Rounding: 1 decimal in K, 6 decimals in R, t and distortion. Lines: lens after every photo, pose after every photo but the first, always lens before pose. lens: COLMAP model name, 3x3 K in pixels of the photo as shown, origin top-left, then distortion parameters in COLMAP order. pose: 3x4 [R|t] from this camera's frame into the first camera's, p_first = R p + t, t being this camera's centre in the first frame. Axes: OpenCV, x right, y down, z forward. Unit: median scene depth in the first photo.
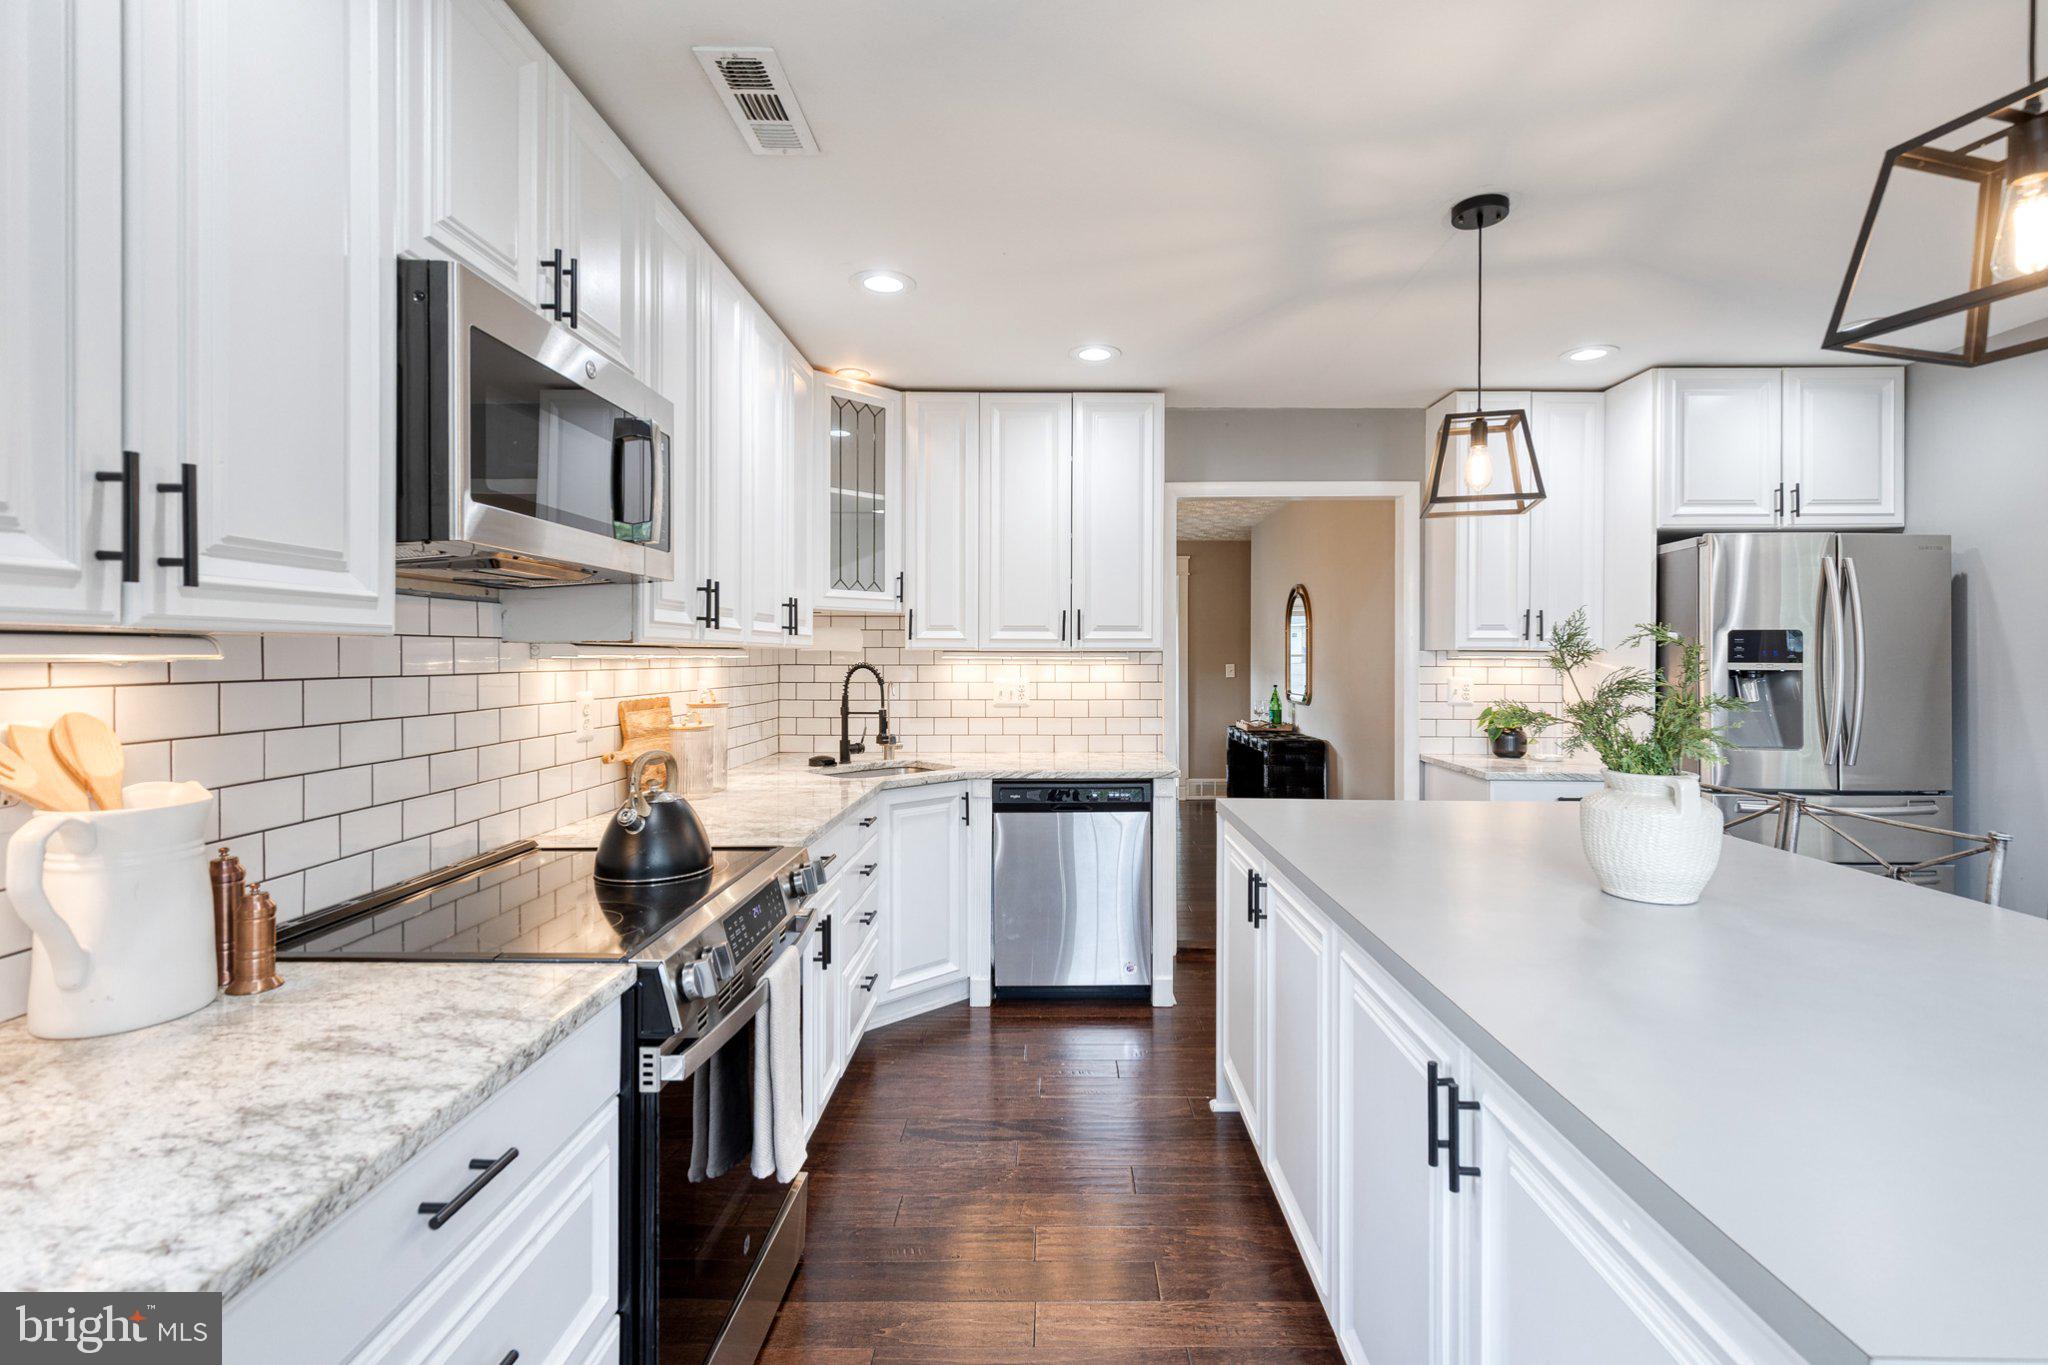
lens RADIAL K [[940.1, 0, 1041.5], [0, 940.1, 658.1], [0, 0, 1]] dist [0.008318, -0.002246]
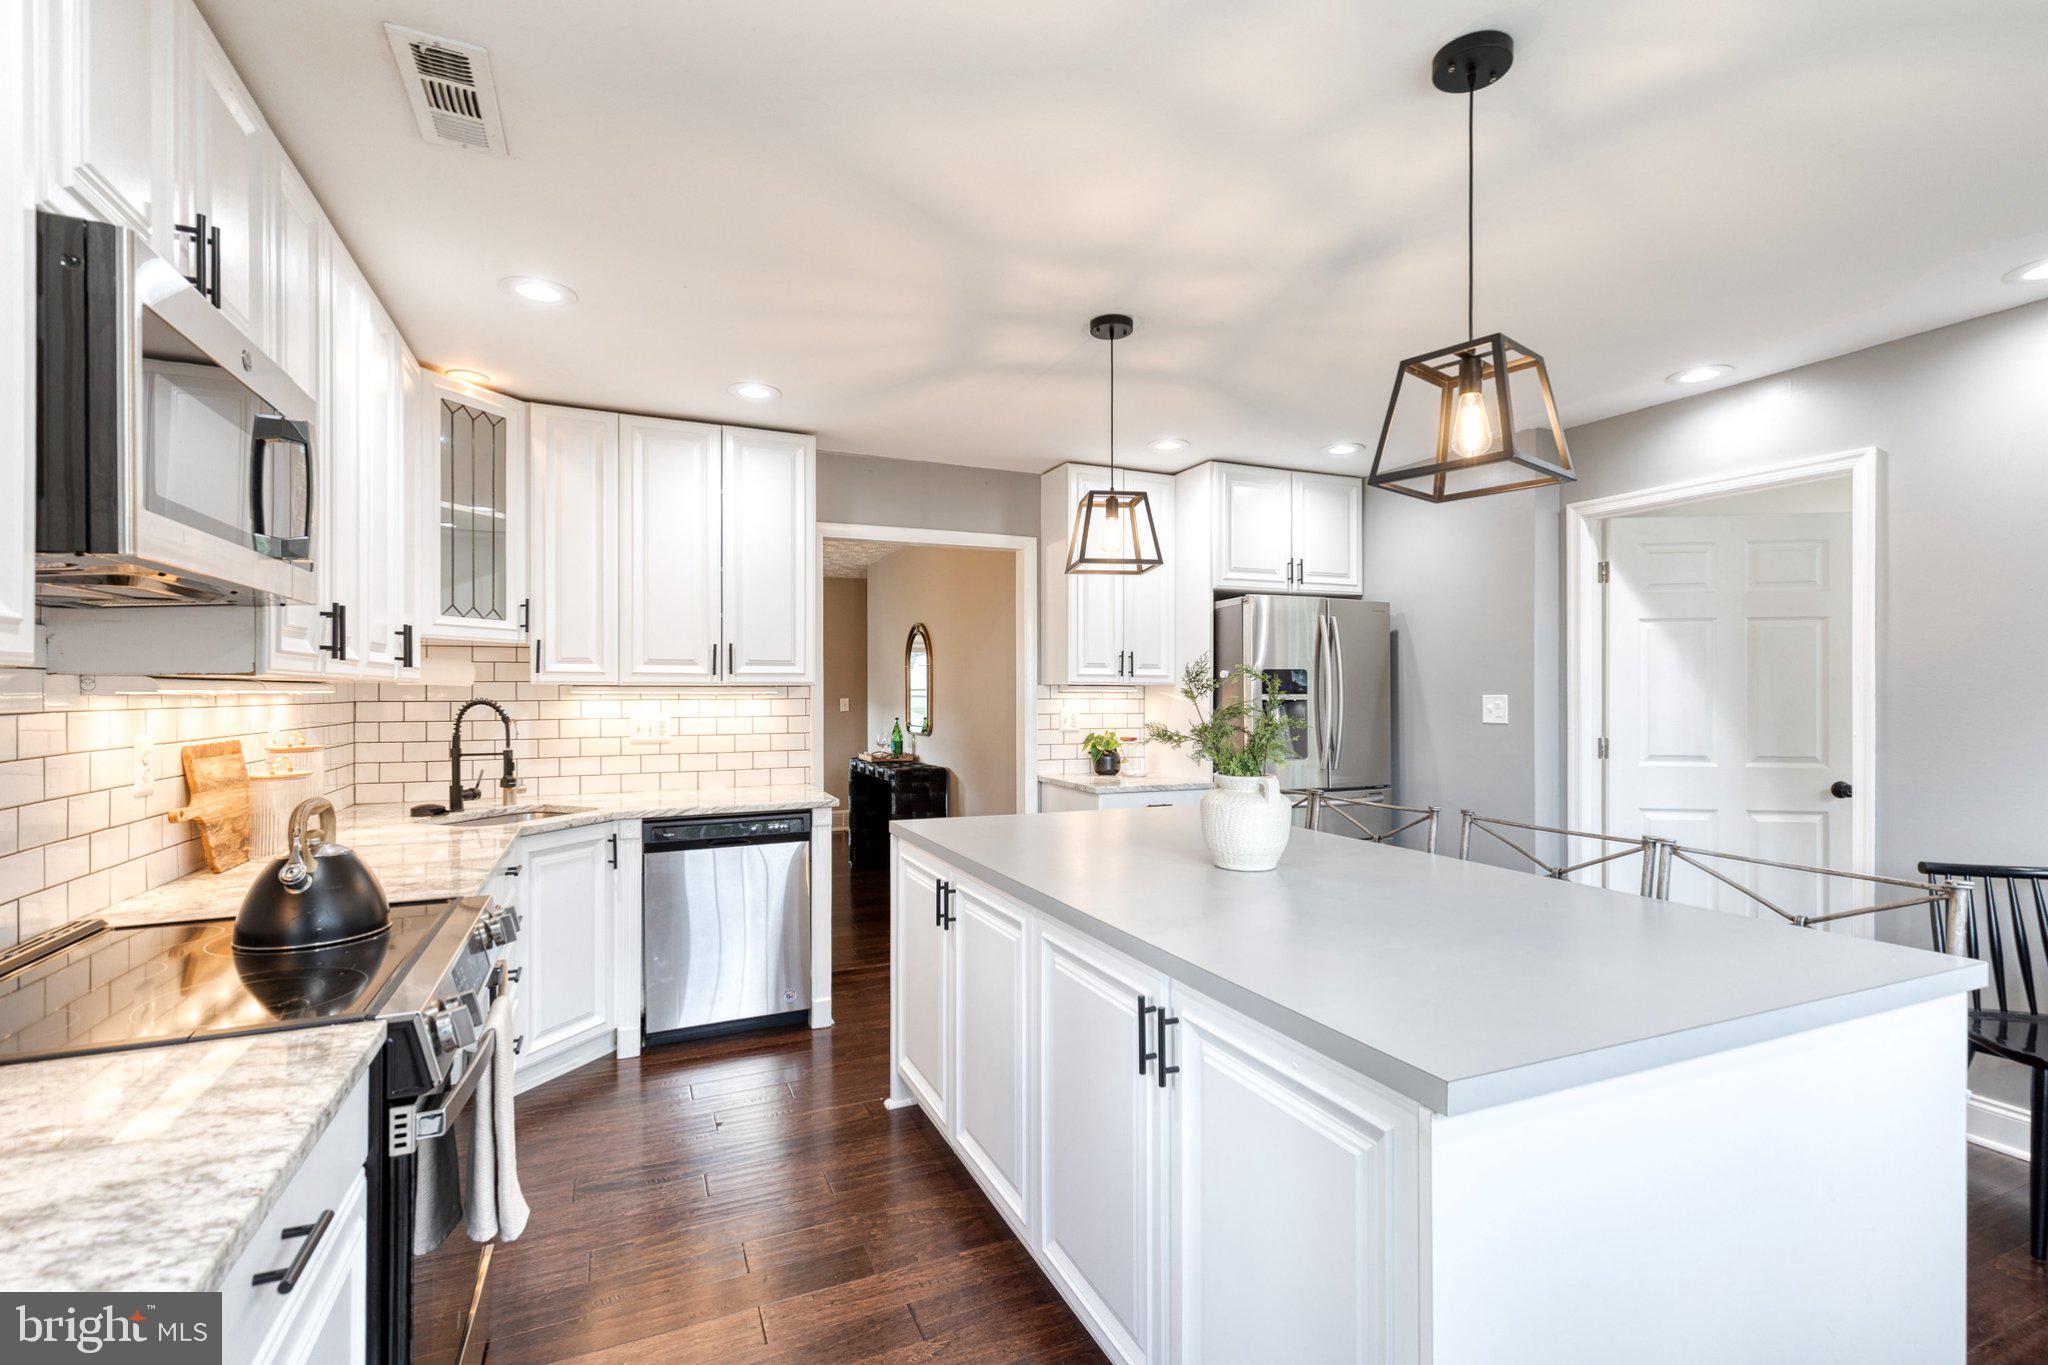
lens RADIAL K [[940.1, 0, 1038.9], [0, 940.1, 689.6], [0, 0, 1]] dist [0.008318, -0.002246]
pose [[0.908017, -0.002124, 0.418929, -0.114766], [0.003627, 0.999990, -0.002790, 0.001306], [-0.418918, 0.004052, 0.908015, -0.059186]]
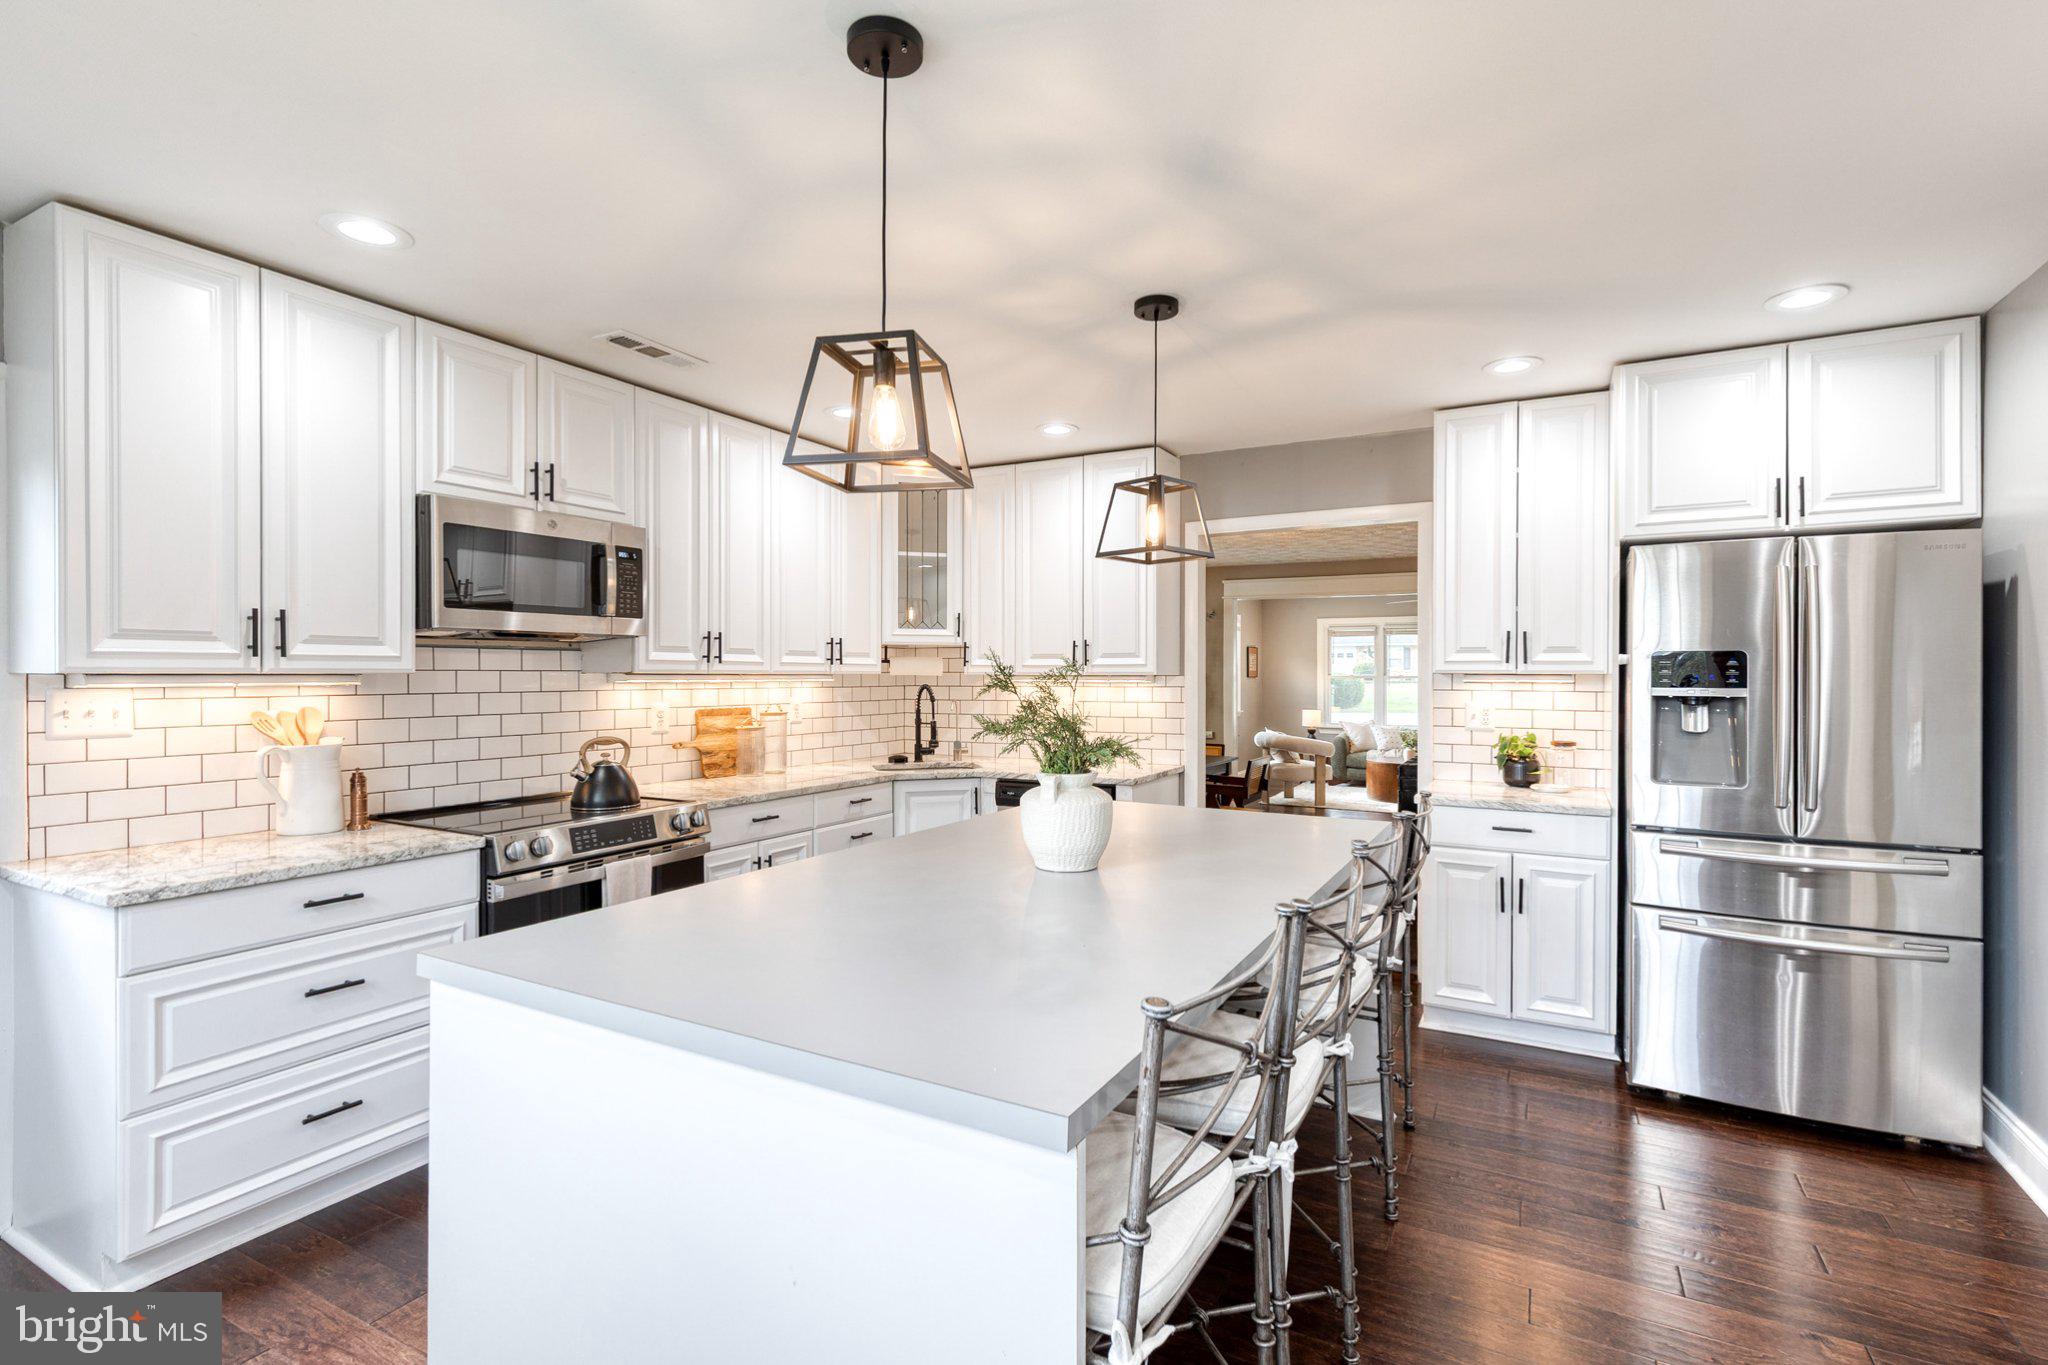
lens RADIAL K [[940.1, 0, 1018.6], [0, 940.1, 679.5], [0, 0, 1]] dist [0.008318, -0.002246]
pose [[0.877535, 0.000400, -0.479512, 0.753374], [0.000797, 0.999997, 0.002293, -0.006632], [0.479512, -0.002395, 0.877532, -0.105746]]
